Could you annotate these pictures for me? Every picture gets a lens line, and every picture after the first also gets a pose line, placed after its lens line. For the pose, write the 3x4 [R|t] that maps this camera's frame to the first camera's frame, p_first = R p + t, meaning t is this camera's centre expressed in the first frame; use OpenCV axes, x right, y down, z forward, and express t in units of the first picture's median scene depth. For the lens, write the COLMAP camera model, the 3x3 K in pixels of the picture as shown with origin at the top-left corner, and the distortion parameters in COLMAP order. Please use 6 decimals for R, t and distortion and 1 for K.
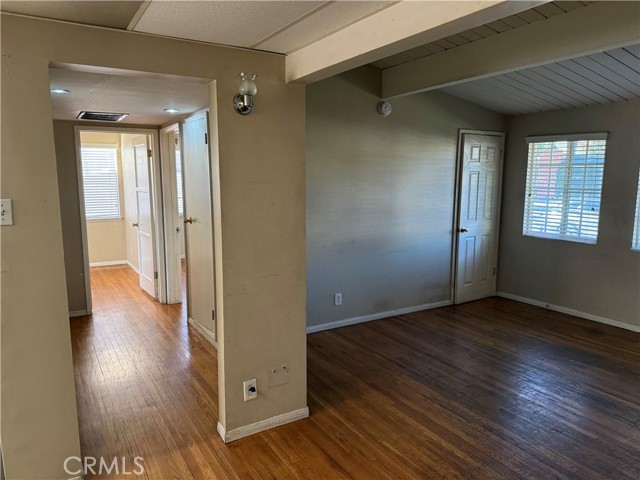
lens RADIAL K [[449.9, 0, 320.0], [0, 449.9, 240.0], [0, 0, 1]] dist [0.070557, -0.096530]
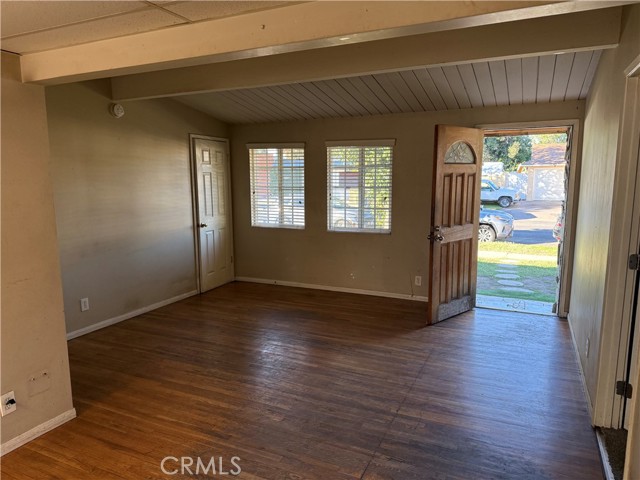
lens RADIAL K [[449.9, 0, 320.0], [0, 449.9, 240.0], [0, 0, 1]] dist [0.070557, -0.096530]
pose [[0.832418, -0.083493, 0.547822, -0.063857], [0.085163, 0.996115, 0.022412, 0.015847], [-0.547565, 0.027998, 0.836295, -0.098347]]
